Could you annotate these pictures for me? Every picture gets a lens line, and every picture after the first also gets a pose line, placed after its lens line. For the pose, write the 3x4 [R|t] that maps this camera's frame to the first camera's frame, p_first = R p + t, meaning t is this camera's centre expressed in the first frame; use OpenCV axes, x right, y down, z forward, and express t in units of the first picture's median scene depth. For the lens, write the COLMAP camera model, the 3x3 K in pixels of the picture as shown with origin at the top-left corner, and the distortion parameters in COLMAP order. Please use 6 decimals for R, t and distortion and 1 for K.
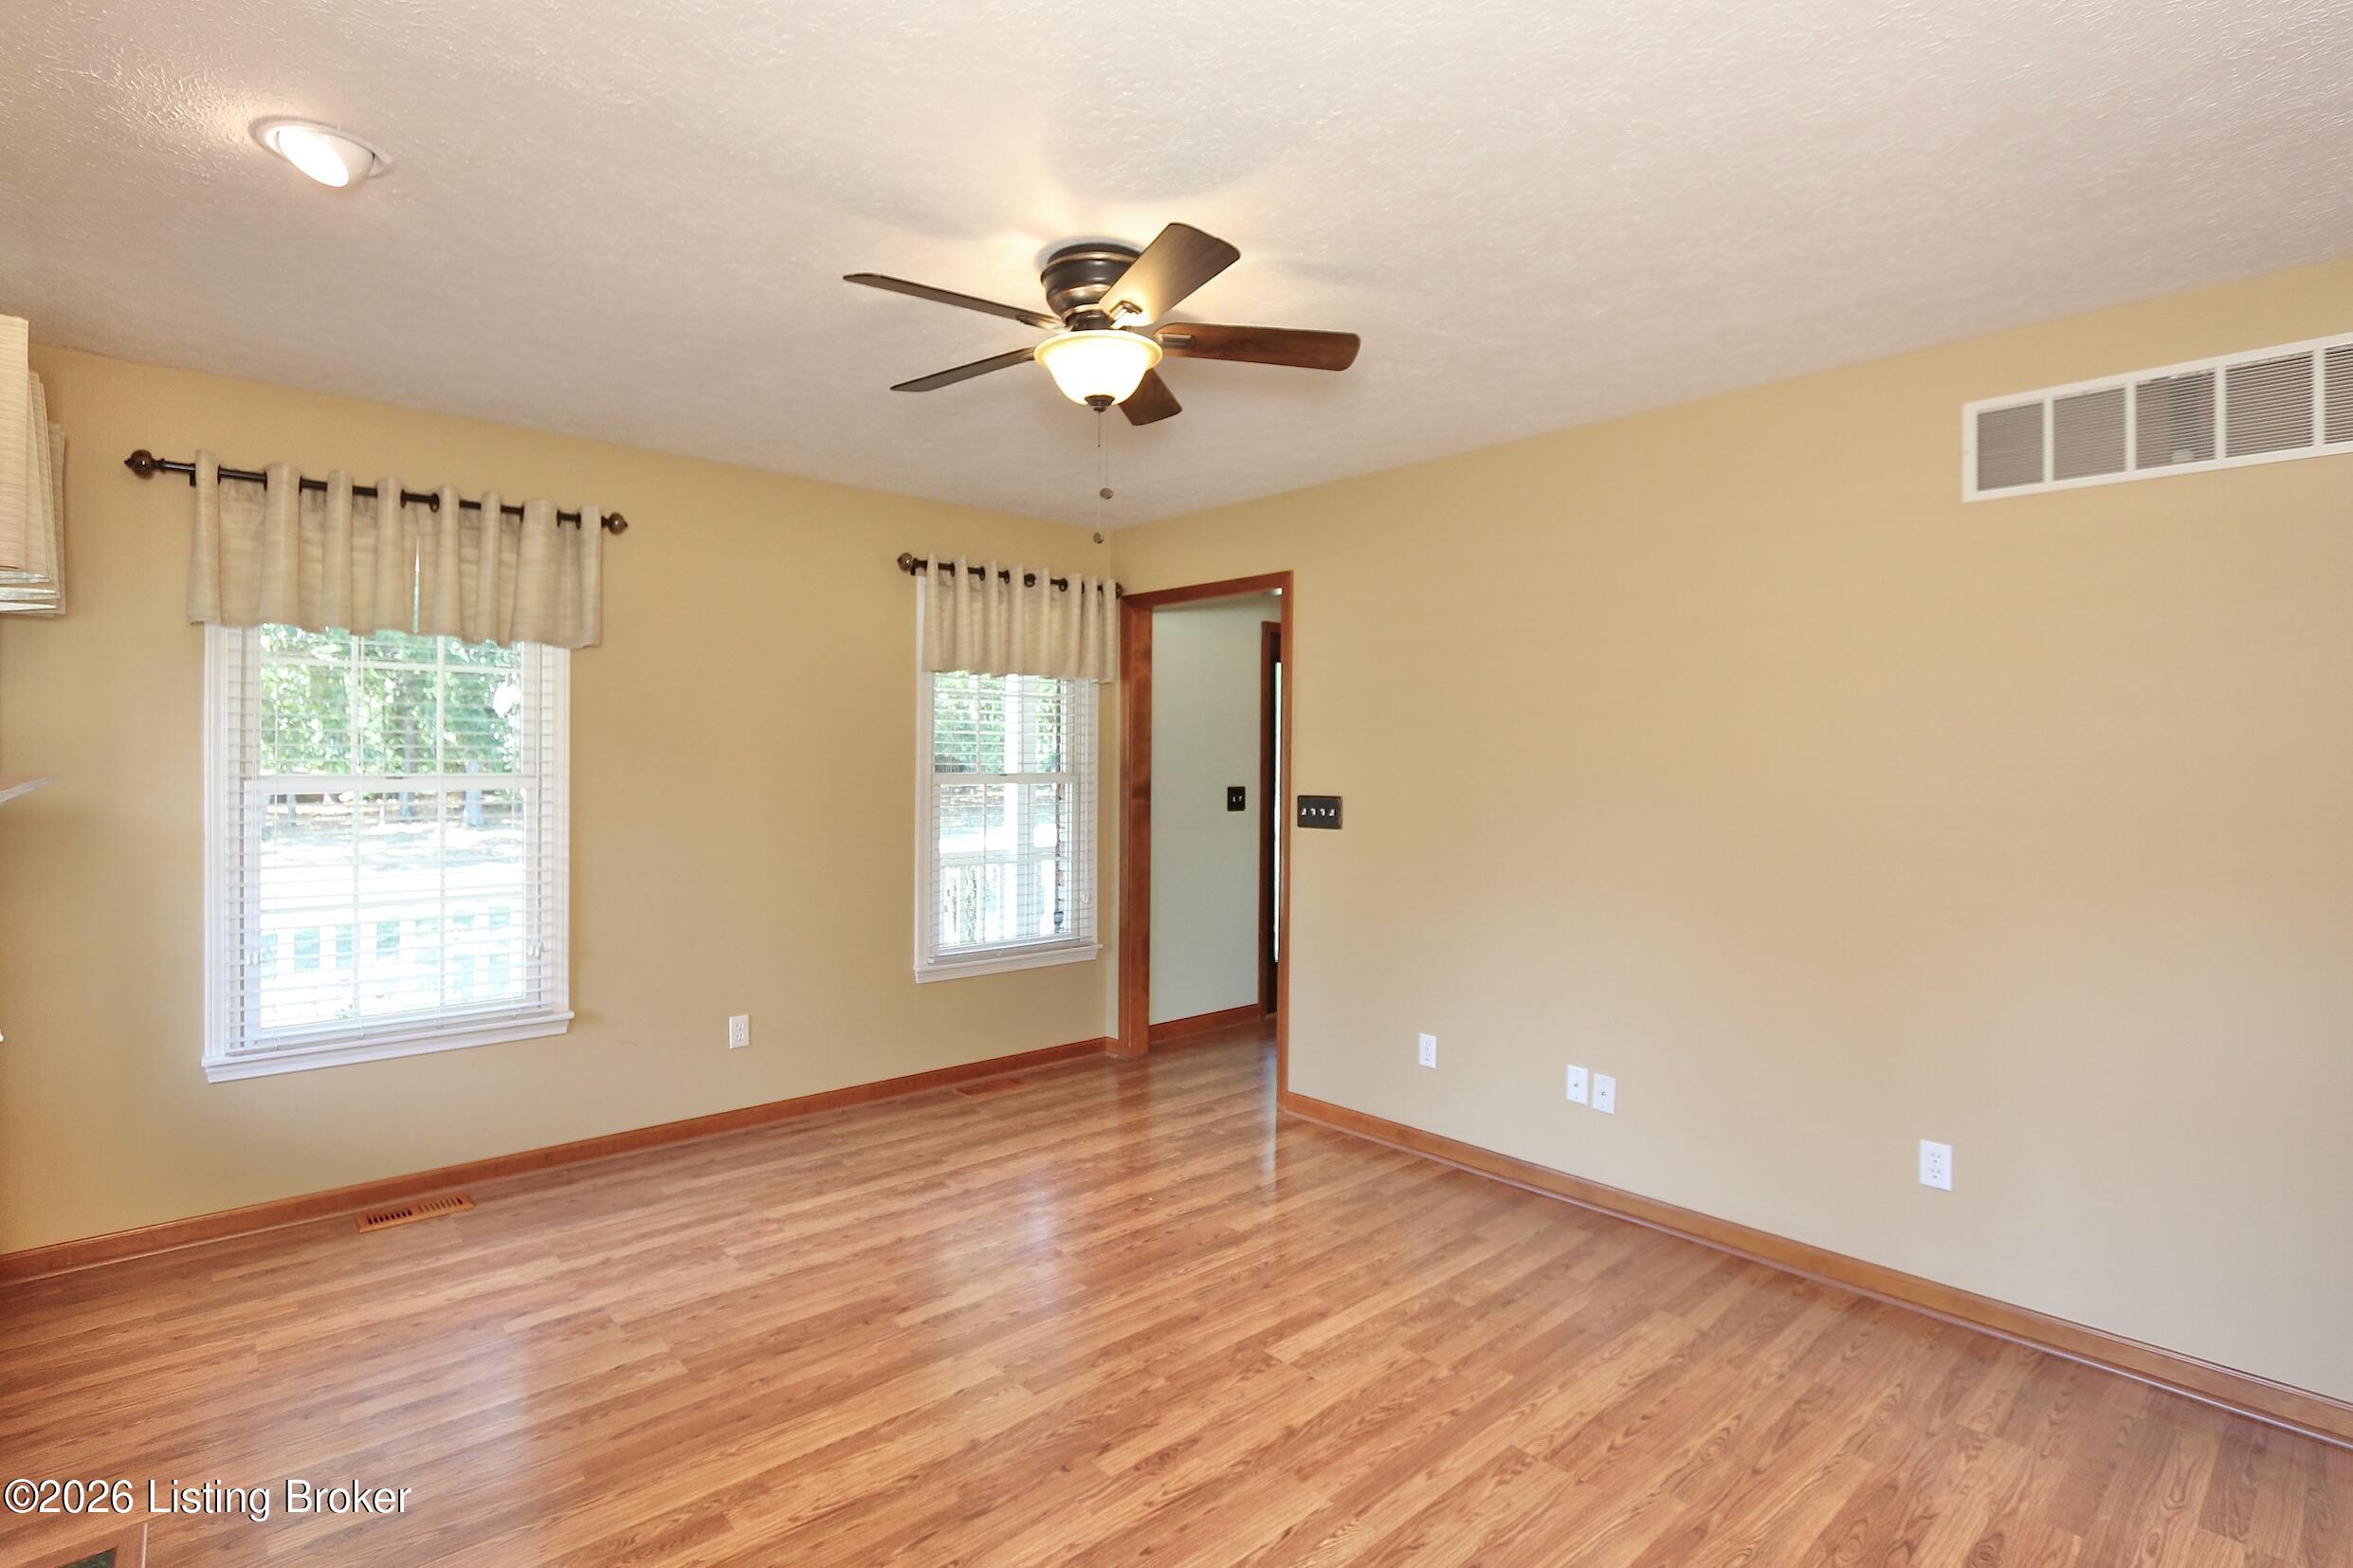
lens RADIAL K [[1122.4, 0, 1166.7], [0, 1122.4, 767.1], [0, 0, 1]] dist [-0.003249, -0.001822]
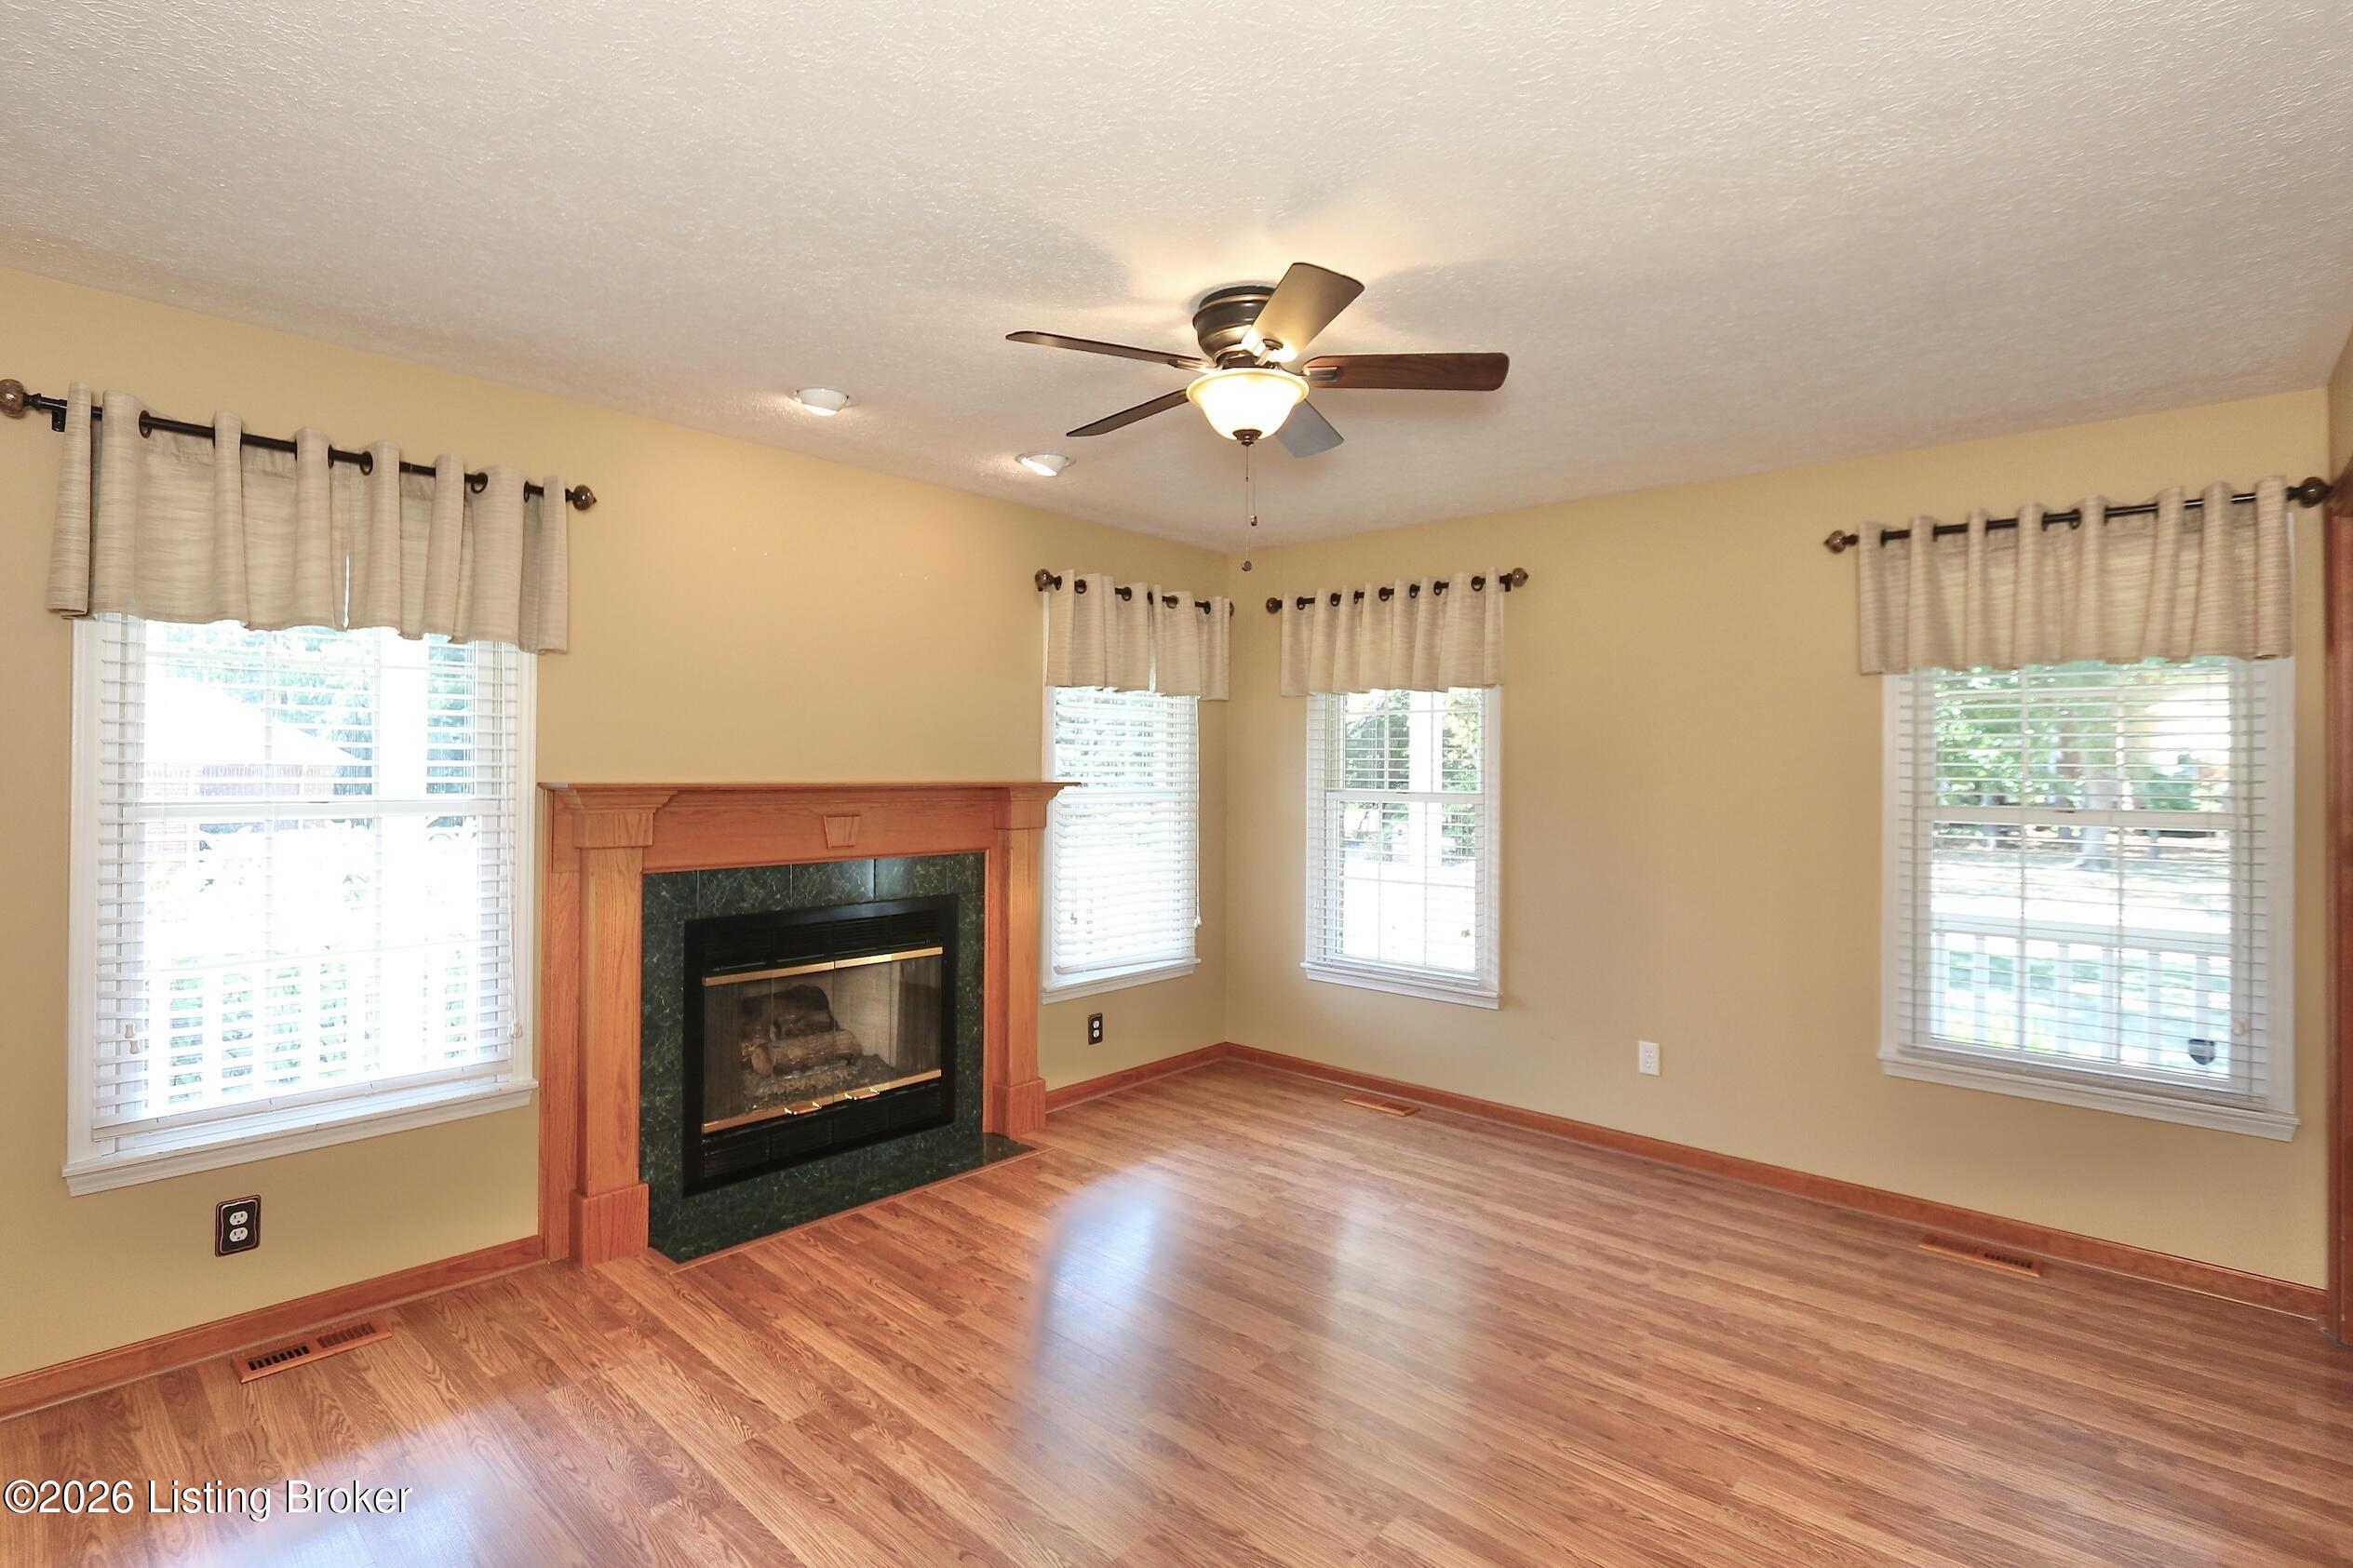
lens RADIAL K [[1100.7, 0, 1170.9], [0, 1100.7, 767.7], [0, 0, 1]] dist [-0.008580, 0.002012]
pose [[0.117528, -0.007113, -0.993044, 0.643462], [-0.023683, 0.999670, -0.009963, -0.000635], [0.992787, 0.024689, 0.117321, 0.558635]]
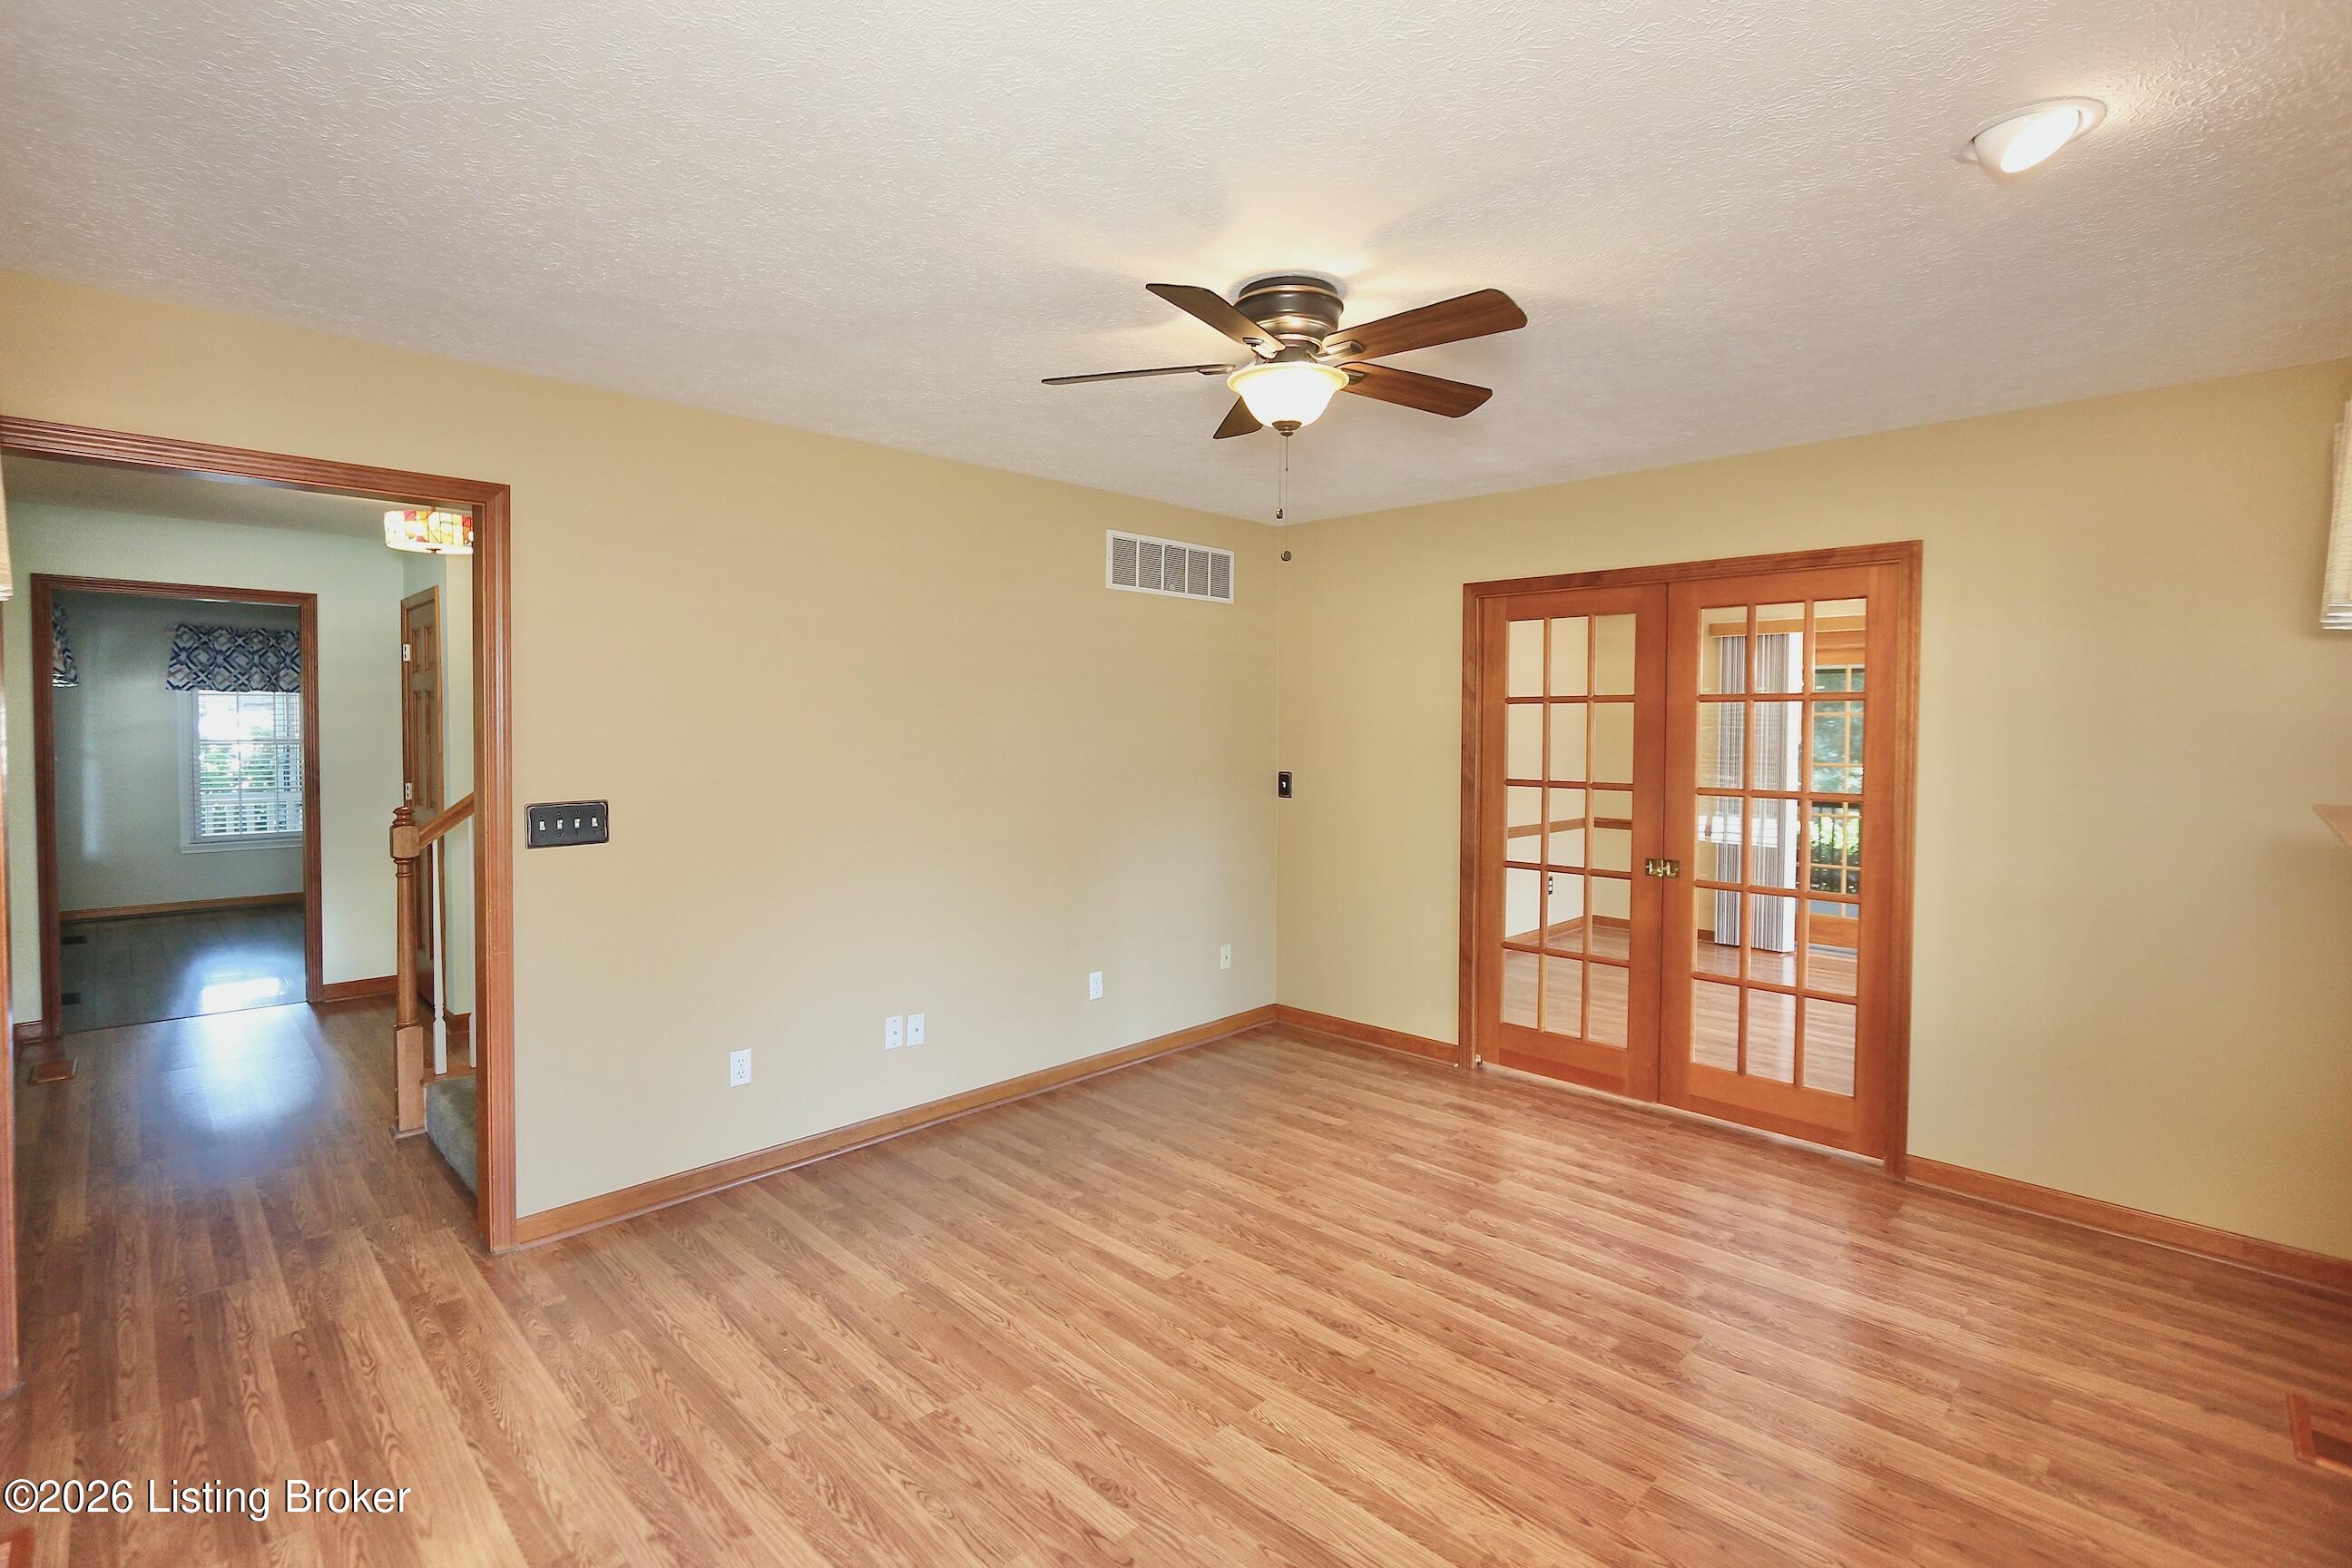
lens RADIAL K [[1100.4, 0, 1131.1], [0, 1100.4, 760.0], [0, 0, 1]] dist [-0.008580, 0.002012]
pose [[-0.035214, -0.041901, 0.998501, -0.756629], [0.008837, 0.999069, 0.042236, -0.037807], [-0.999341, 0.010311, -0.034811, 0.812315]]
